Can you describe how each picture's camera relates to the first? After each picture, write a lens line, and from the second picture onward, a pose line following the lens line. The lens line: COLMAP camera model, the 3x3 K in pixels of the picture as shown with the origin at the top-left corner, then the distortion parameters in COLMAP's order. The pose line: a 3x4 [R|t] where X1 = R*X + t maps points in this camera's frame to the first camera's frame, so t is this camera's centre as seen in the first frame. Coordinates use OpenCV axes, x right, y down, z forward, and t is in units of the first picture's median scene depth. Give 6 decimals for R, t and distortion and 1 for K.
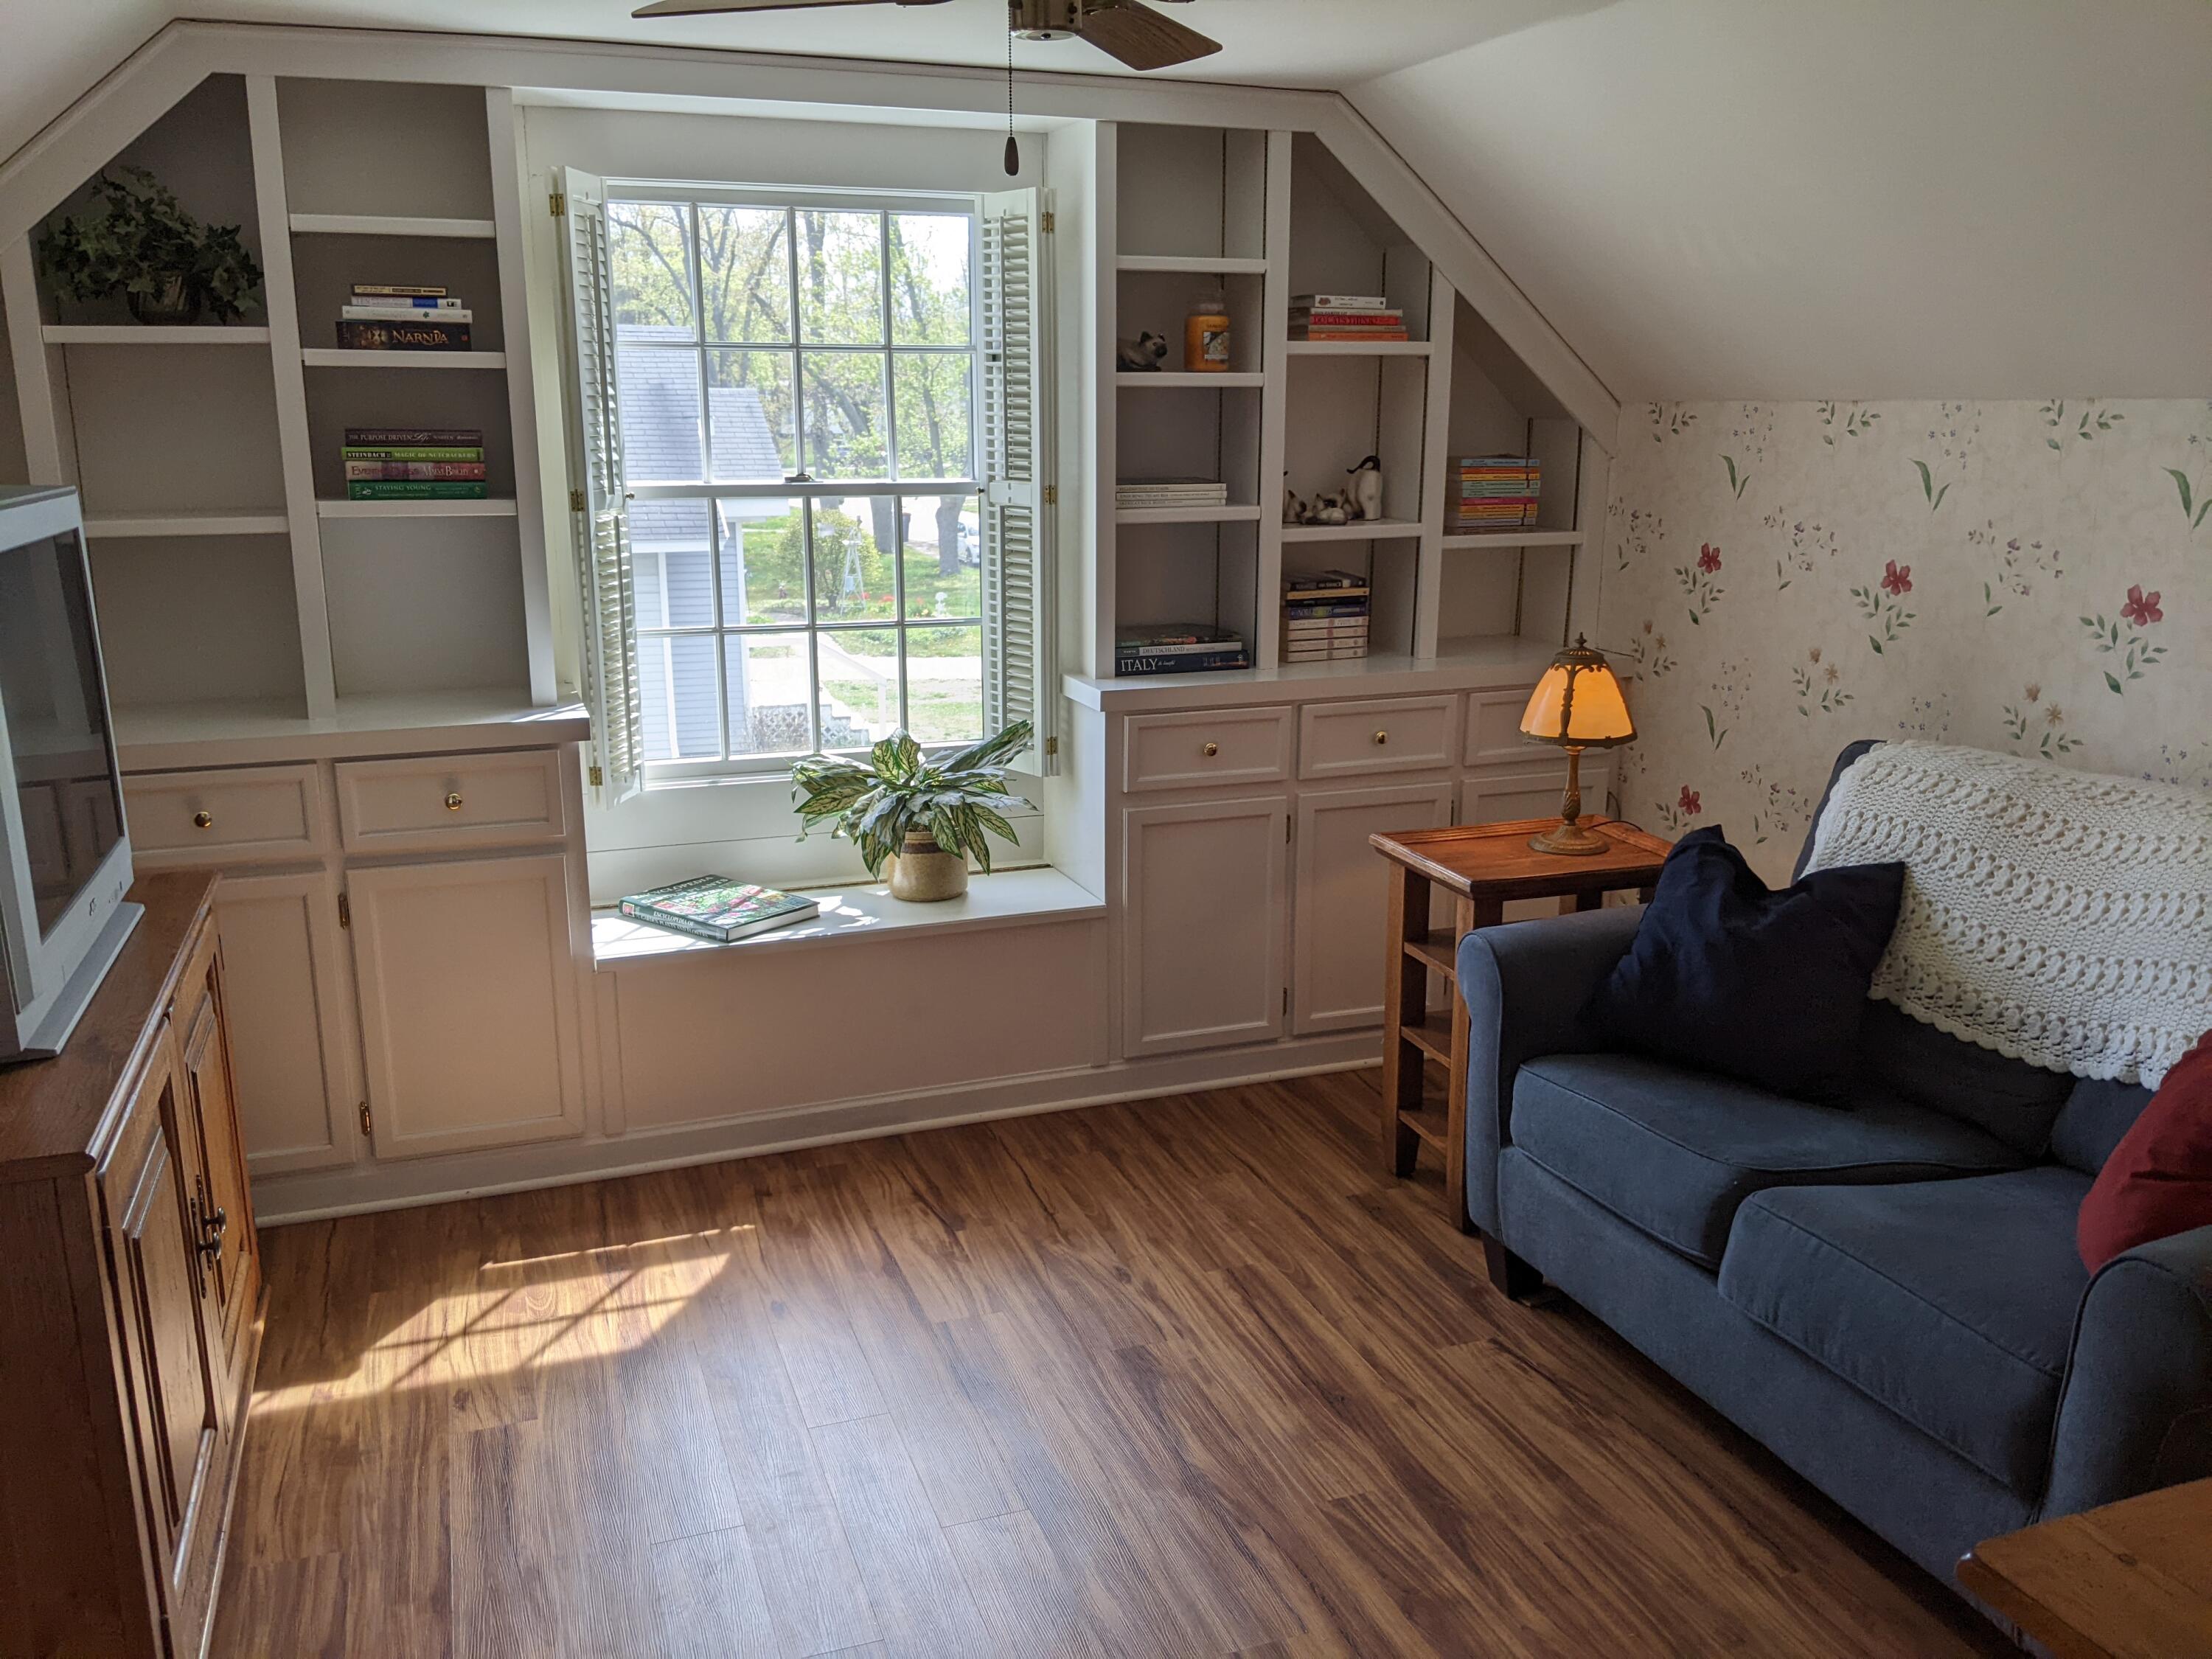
lens RADIAL K [[1759.9, 0, 1112.2], [0, 1759.9, 832.3], [0, 0, 1]] dist [0.077709, -0.131796]
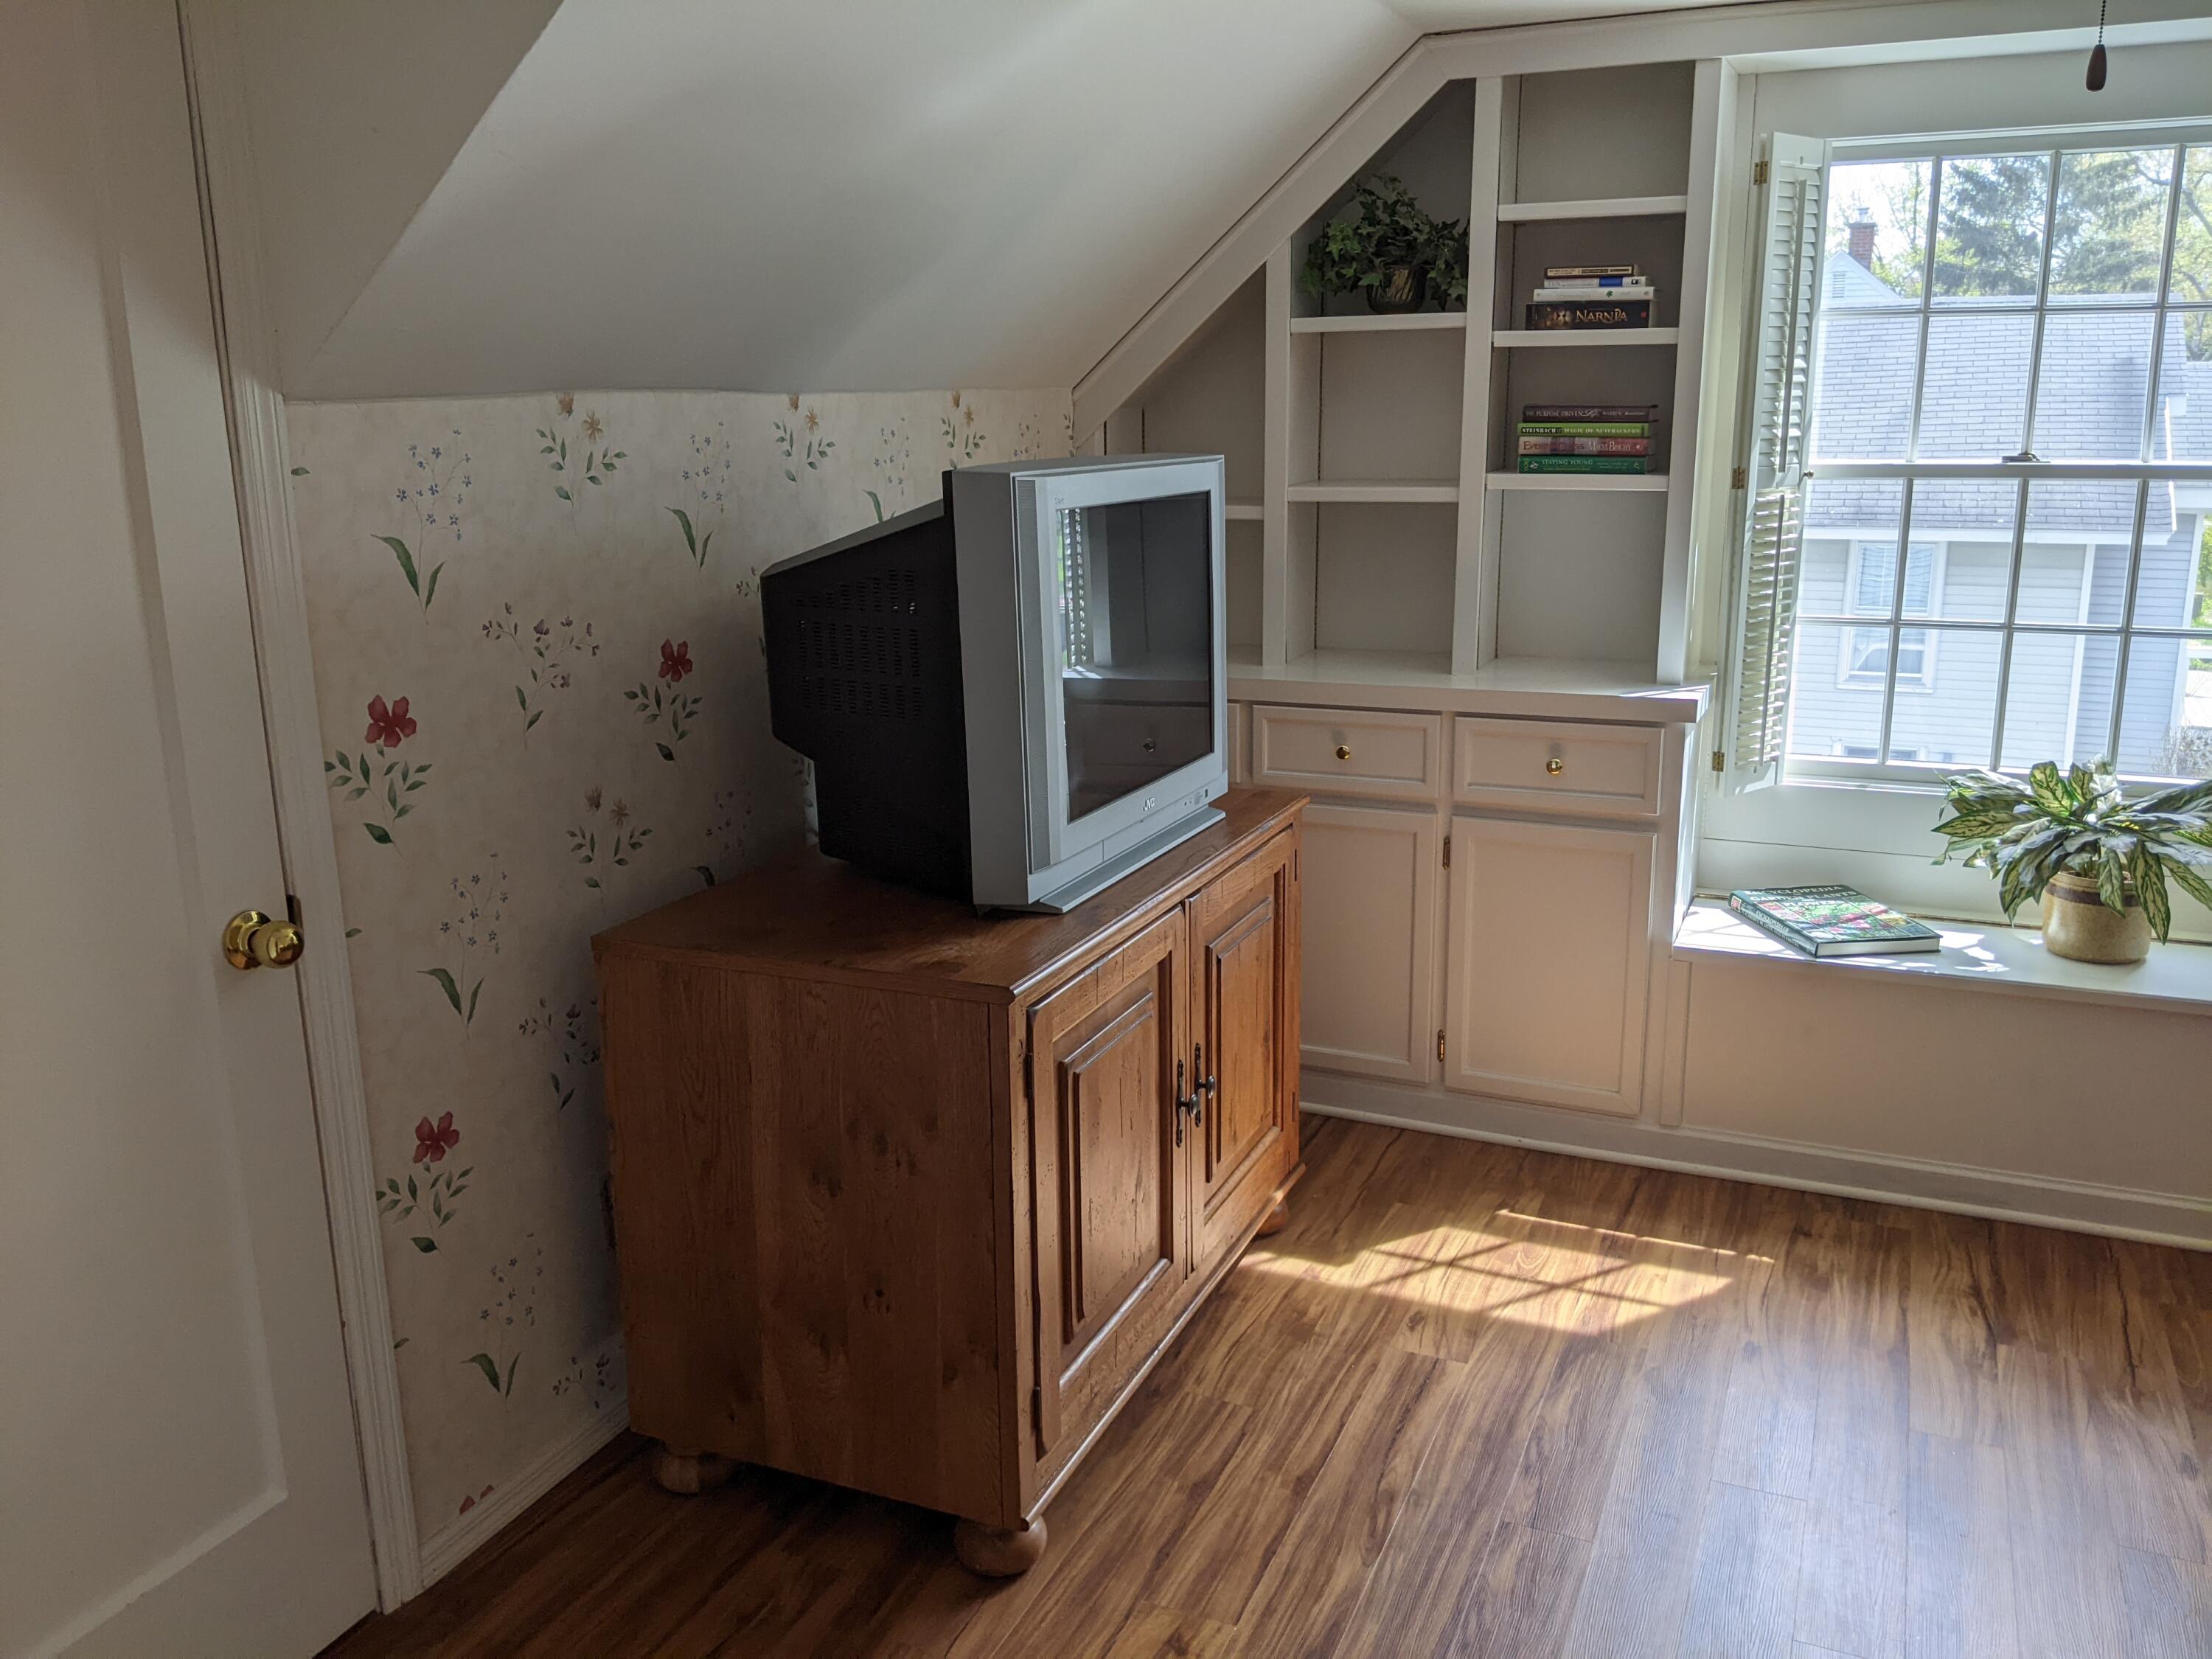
lens RADIAL K [[1764.0, 0, 1131.5], [0, 1764.0, 818.1], [0, 0, 1]] dist [0.082813, -0.135541]
pose [[0.729185, 0.152603, -0.667084, 0.141298], [-0.151433, 0.986634, 0.060173, -0.012150], [0.667351, 0.057141, 0.742548, 0.068391]]
